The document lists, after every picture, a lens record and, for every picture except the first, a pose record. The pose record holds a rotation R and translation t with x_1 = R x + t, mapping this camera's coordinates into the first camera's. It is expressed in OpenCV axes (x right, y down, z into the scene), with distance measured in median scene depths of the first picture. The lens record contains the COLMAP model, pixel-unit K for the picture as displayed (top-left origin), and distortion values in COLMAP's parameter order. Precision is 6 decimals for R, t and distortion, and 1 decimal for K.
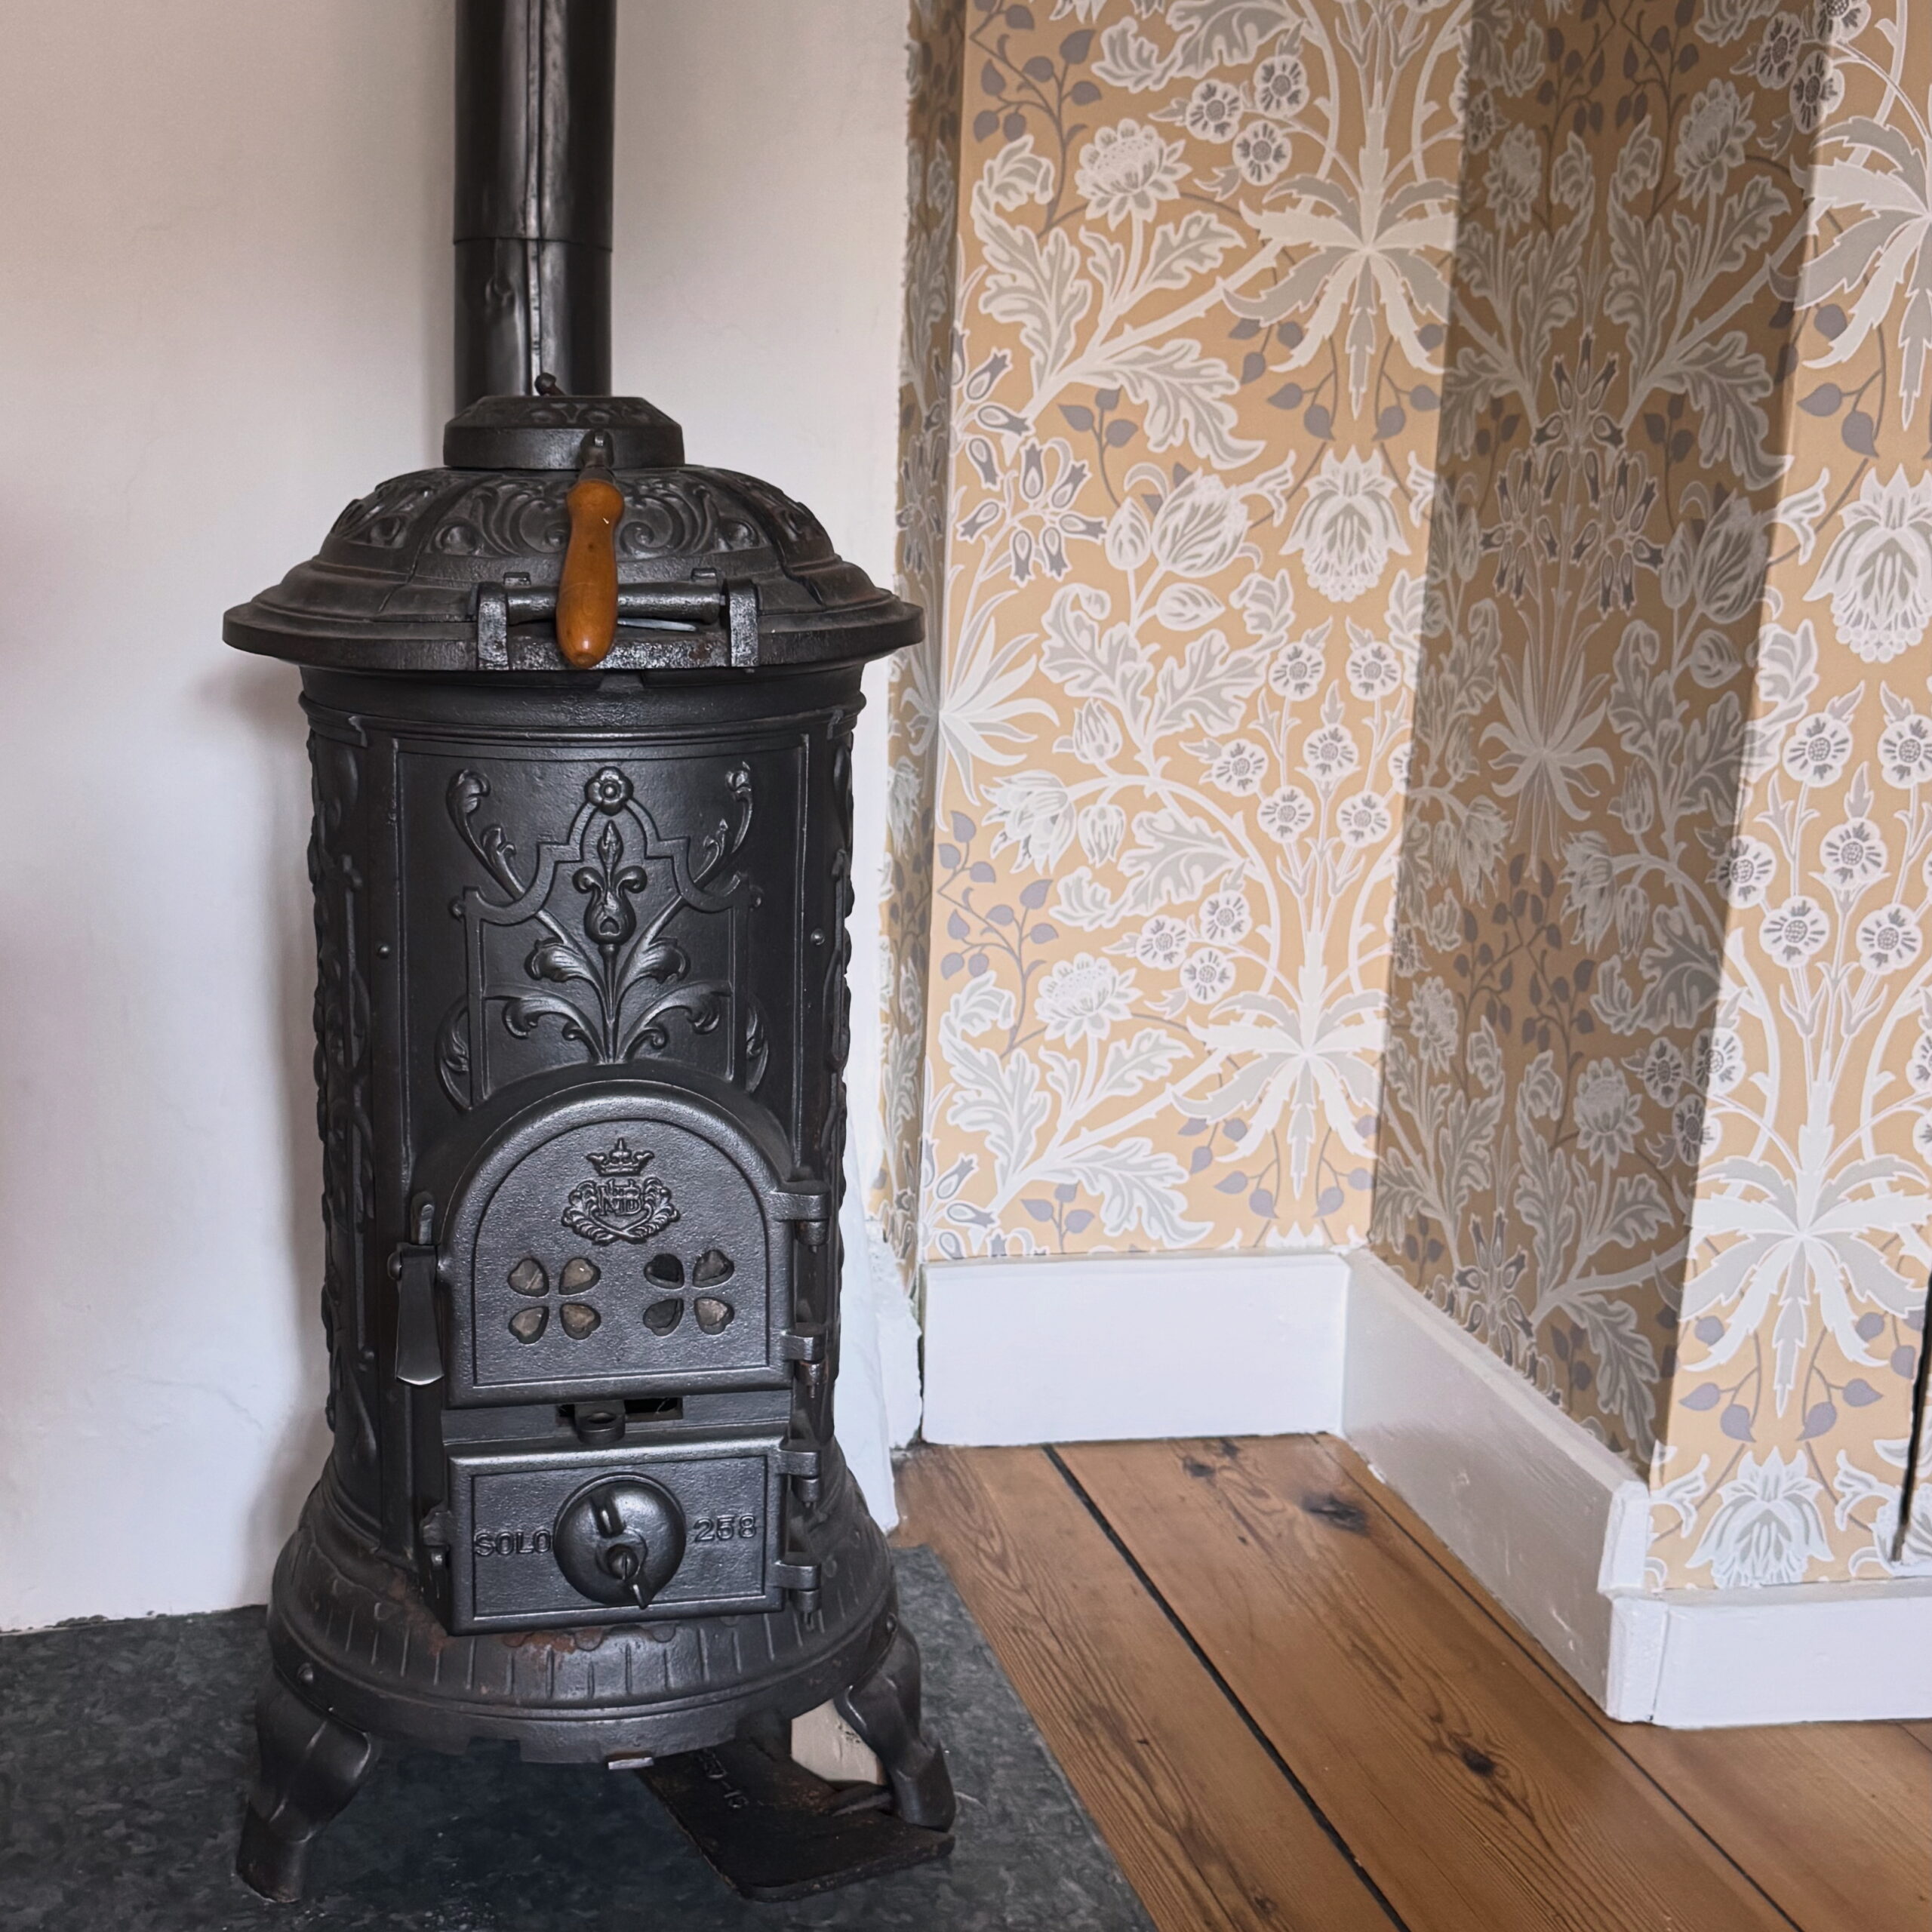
lens RADIAL K [[2359.6, 0, 796.3], [0, 2359.6, 940.8], [0, 0, 1]] dist [0.202756, -0.483341]
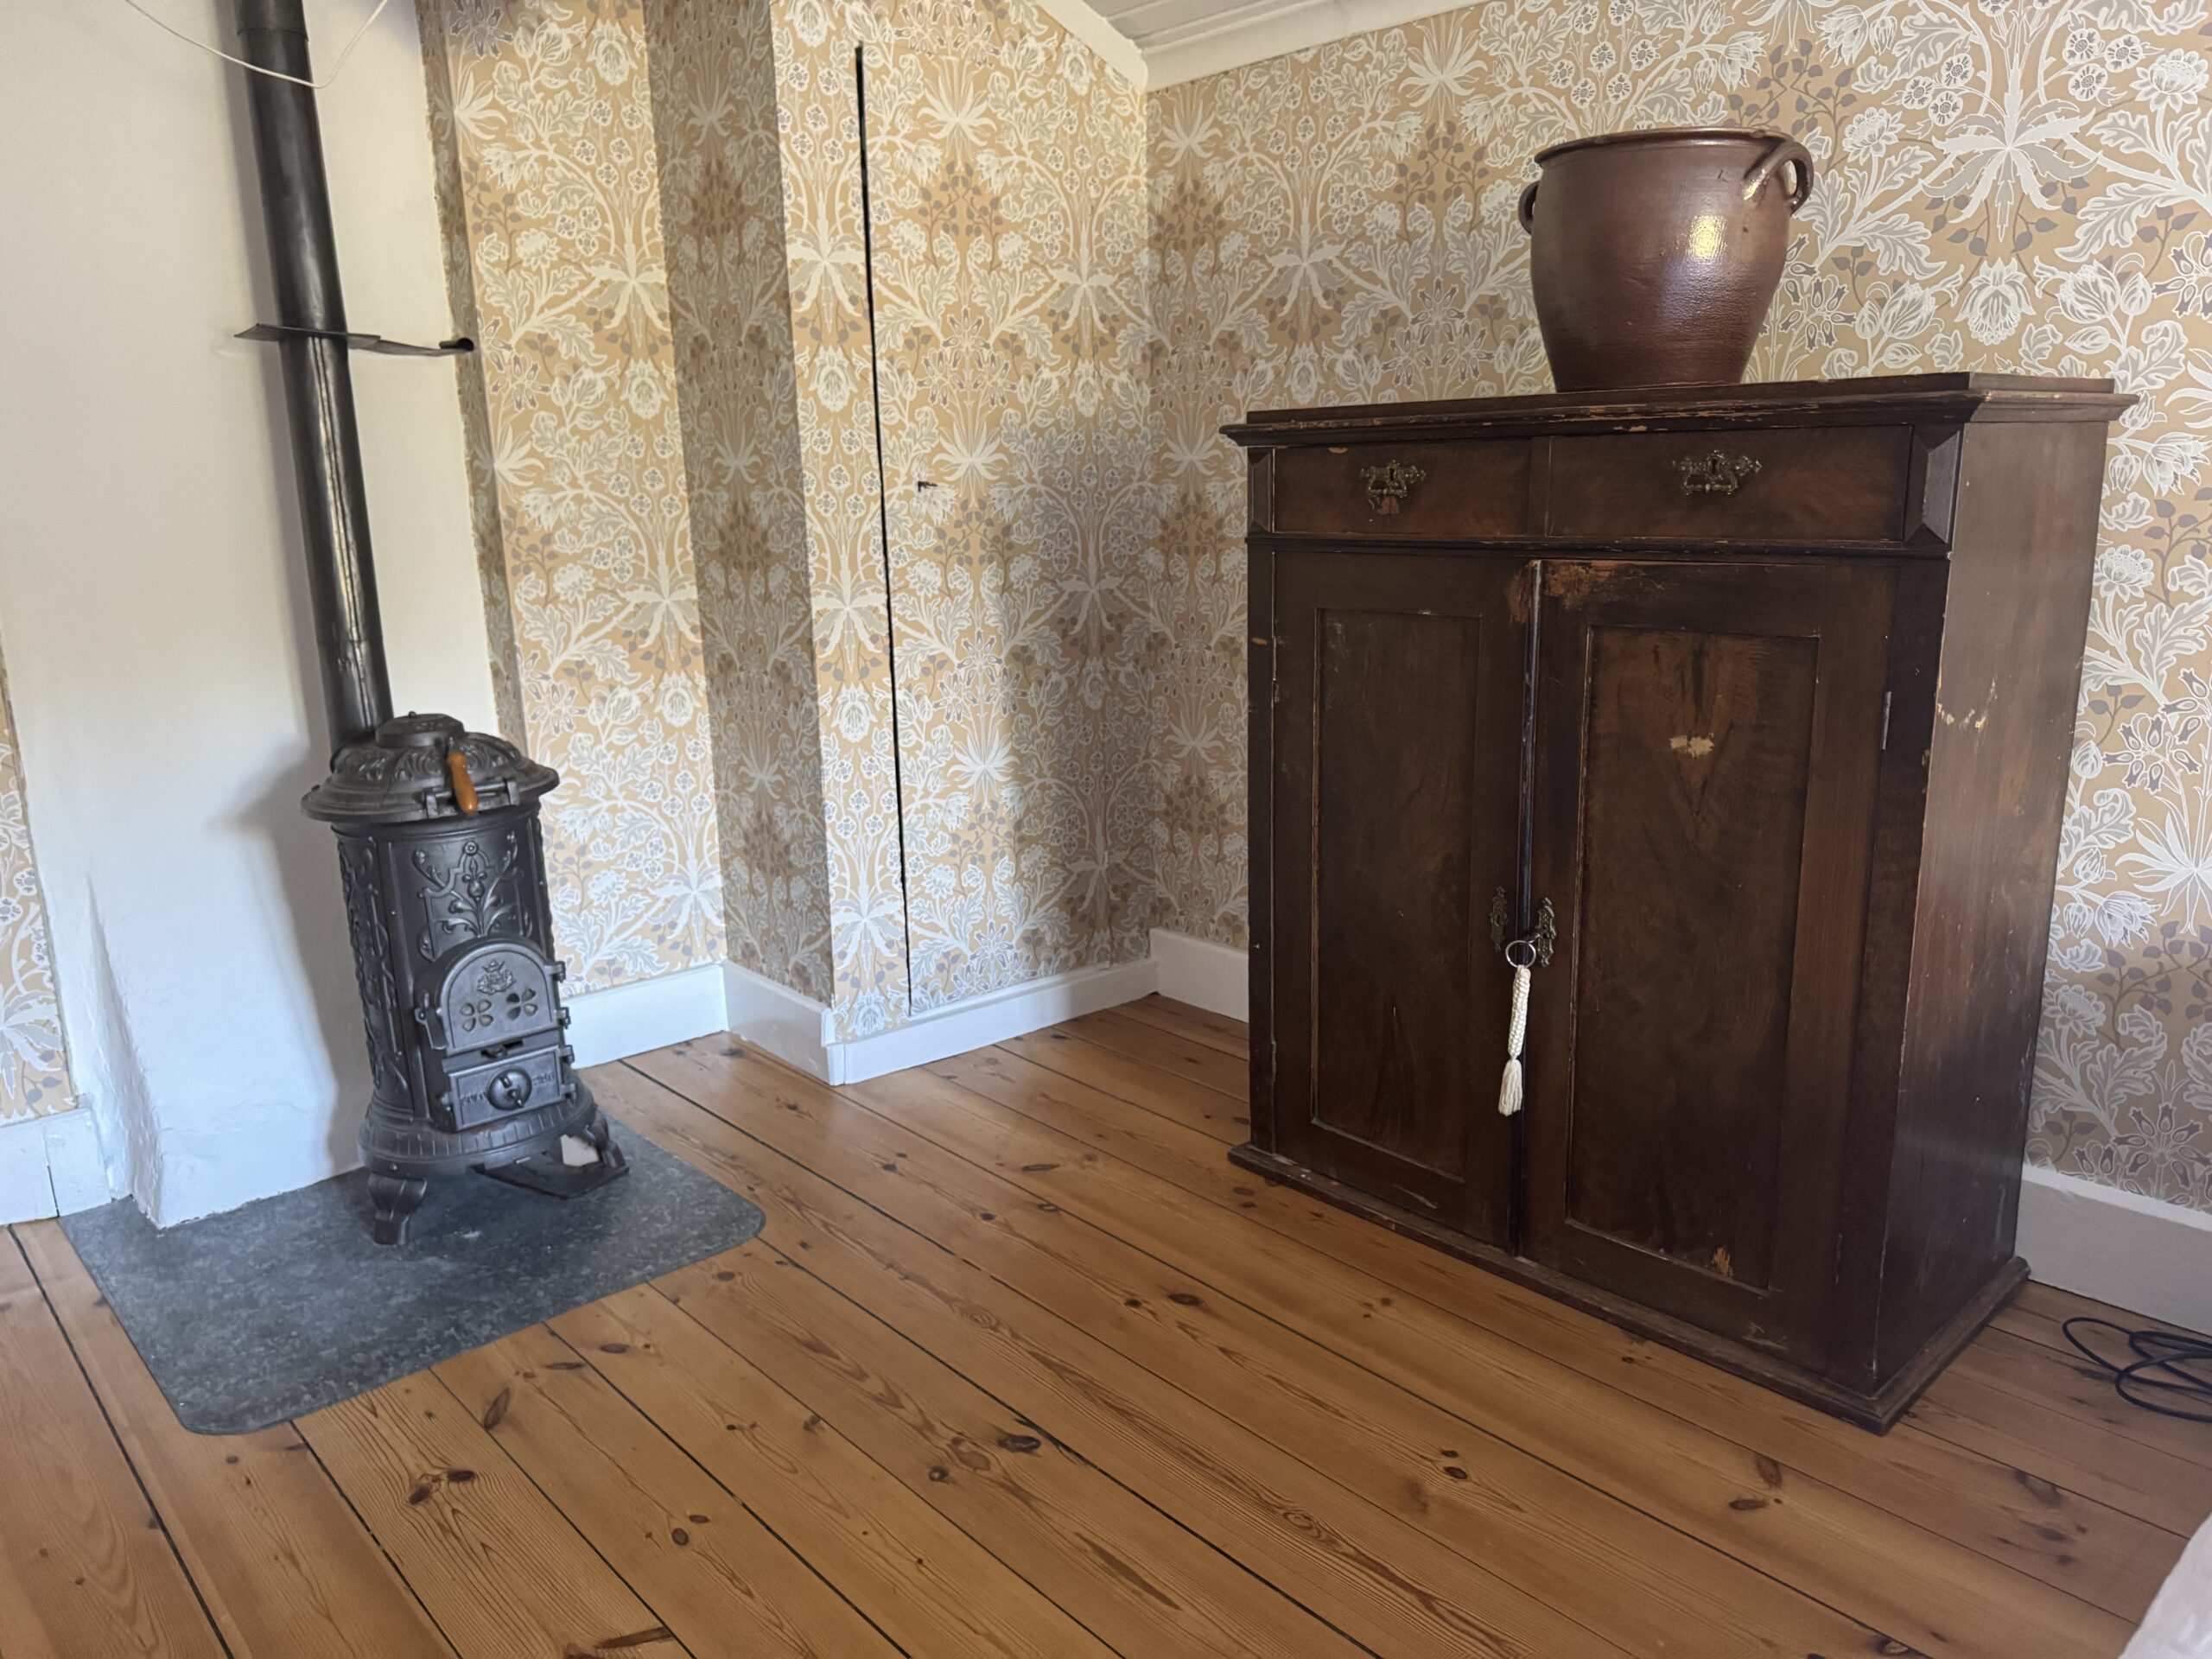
lens RADIAL K [[1549.1, 0, 1098.2], [0, 1549.1, 827.0], [0, 0, 1]] dist [0.134227, -0.184936]
pose [[0.862386, -0.158298, 0.480865, -0.275771], [0.153207, 0.986922, 0.050126, -0.053166], [-0.482512, 0.030444, 0.875360, -0.921328]]
